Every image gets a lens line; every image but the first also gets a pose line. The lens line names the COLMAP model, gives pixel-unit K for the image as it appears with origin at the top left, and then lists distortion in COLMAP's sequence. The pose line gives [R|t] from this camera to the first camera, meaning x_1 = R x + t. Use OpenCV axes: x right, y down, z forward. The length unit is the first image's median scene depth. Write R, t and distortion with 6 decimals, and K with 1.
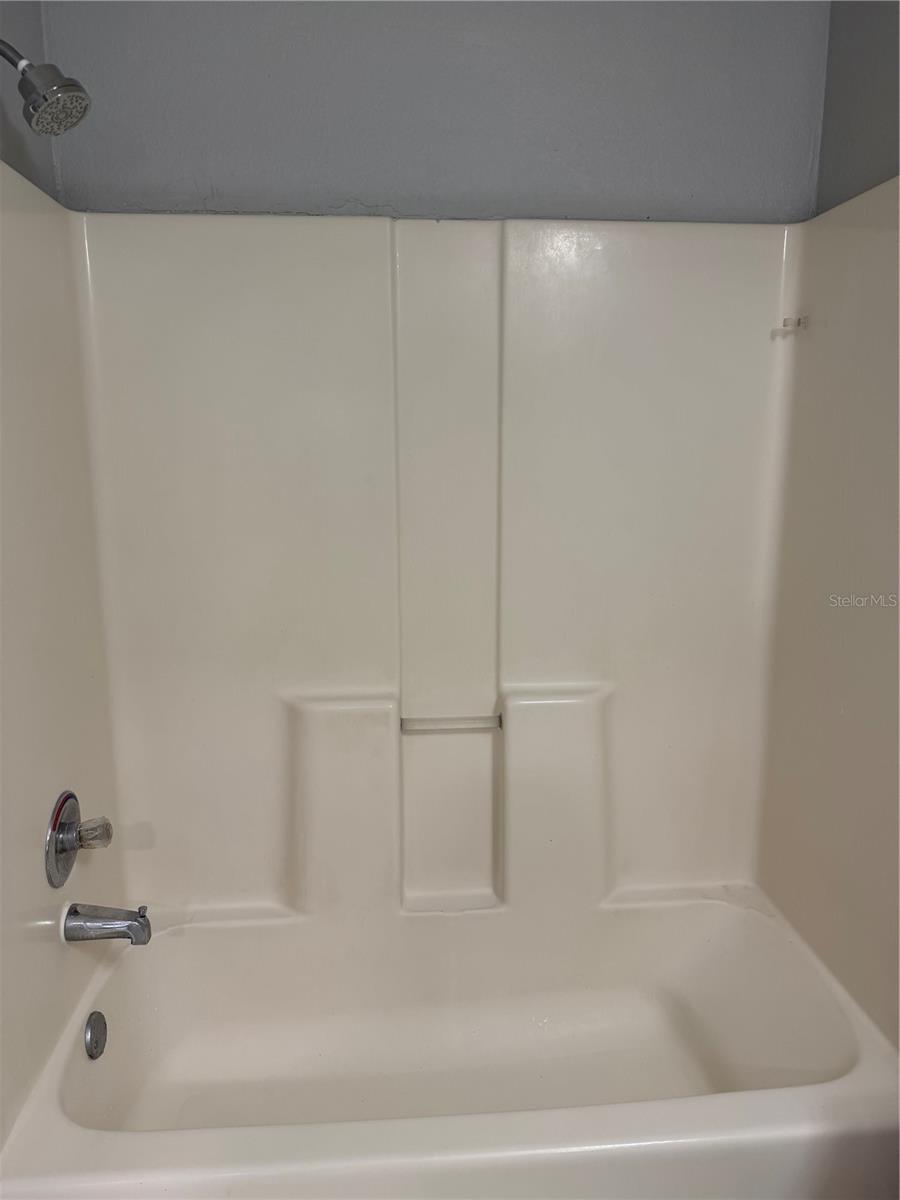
lens RADIAL K [[838.0, 0, 452.9], [0, 838.0, 600.9], [0, 0, 1]] dist [0.100474, -0.142087]
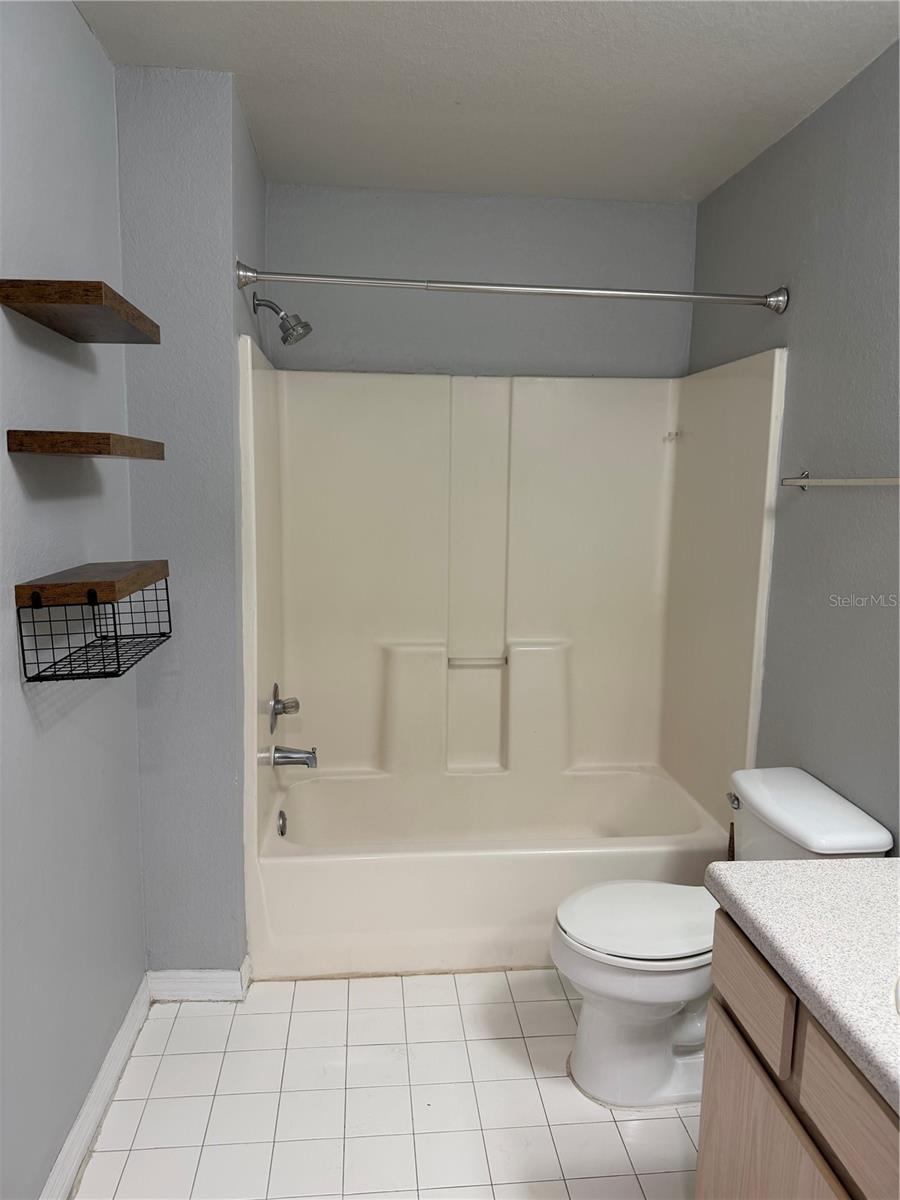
lens RADIAL K [[838.0, 0, 452.9], [0, 838.0, 600.9], [0, 0, 1]] dist [0.100474, -0.142087]
pose [[0.999786, 0.012927, 0.016133, -0.083110], [-0.012241, 0.999046, -0.041920, 0.097905], [-0.016659, 0.041713, 0.998991, -0.720709]]
